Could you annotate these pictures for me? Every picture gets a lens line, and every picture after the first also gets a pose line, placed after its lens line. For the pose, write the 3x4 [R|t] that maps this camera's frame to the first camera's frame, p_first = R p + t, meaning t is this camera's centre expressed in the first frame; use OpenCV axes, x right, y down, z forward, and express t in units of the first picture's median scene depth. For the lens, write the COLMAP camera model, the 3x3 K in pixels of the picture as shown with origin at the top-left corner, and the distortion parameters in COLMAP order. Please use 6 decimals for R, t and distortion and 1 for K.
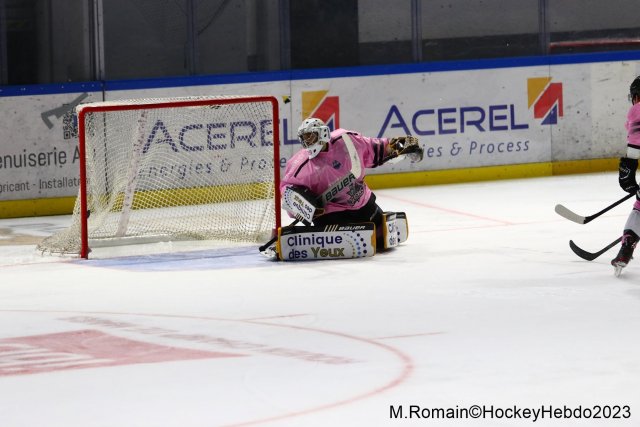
lens RADIAL K [[4230.7, 0, 320.0], [0, 4230.7, 213.5], [0, 0, 1]] dist [0.515489, 4.709606]
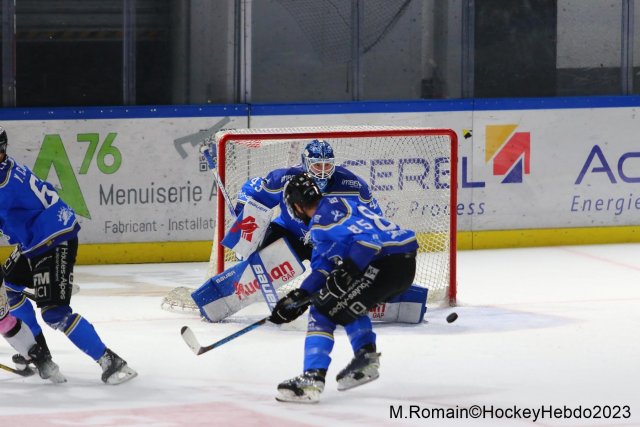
lens RADIAL K [[4230.7, 0, 320.0], [0, 4230.7, 213.5], [0, 0, 1]] dist [0.515489, 4.709606]
pose [[0.998580, 0.036622, -0.038700, -0.004034], [-0.037085, 0.999248, -0.011321, -0.000723], [0.038257, 0.012741, 0.999187, 0.166673]]
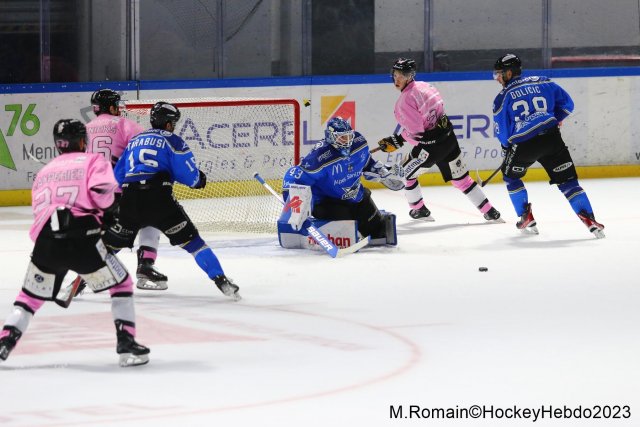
lens RADIAL K [[4230.7, 0, 320.0], [0, 4230.7, 213.5], [0, 0, 1]] dist [0.515489, 4.709606]
pose [[0.999305, 0.029393, -0.022904, 0.021108], [-0.029374, 0.999568, 0.001169, -0.000076], [0.022928, -0.000496, 0.999737, -0.080407]]
